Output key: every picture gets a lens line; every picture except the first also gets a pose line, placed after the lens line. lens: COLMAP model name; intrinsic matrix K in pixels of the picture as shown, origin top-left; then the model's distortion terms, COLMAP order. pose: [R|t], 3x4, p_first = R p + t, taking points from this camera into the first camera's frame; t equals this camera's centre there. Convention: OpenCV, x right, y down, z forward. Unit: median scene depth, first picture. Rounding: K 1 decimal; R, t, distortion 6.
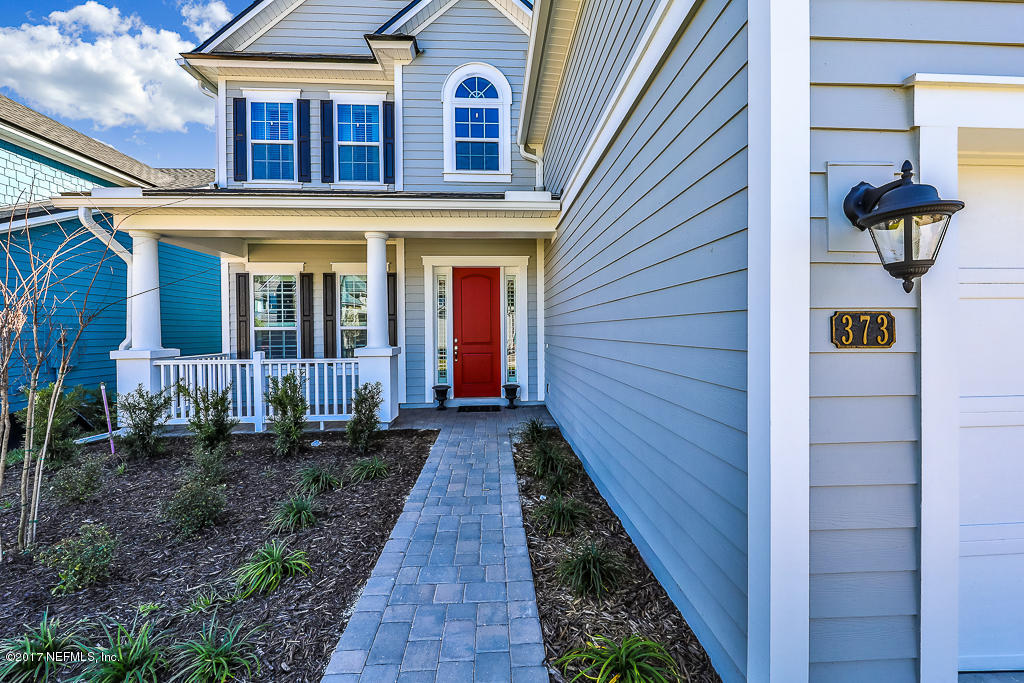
lens RADIAL K [[457.7, 0, 508.7], [0, 457.7, 339.0], [0, 0, 1]] dist [-0.005016, -0.000523]
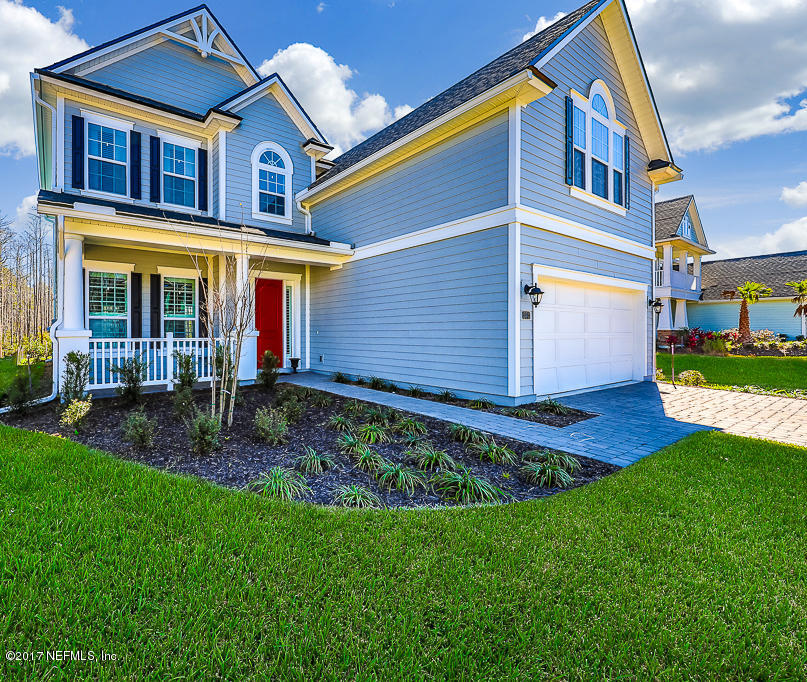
lens RADIAL K [[414.9, 0, 402.1], [0, 414.9, 335.1], [0, 0, 1]] dist [0.005127, 0.000288]
pose [[0.783978, -0.004792, 0.620771, -0.582677], [0.012760, 0.999883, -0.008397, 0.041412], [-0.620658, 0.014505, 0.783947, -0.314546]]
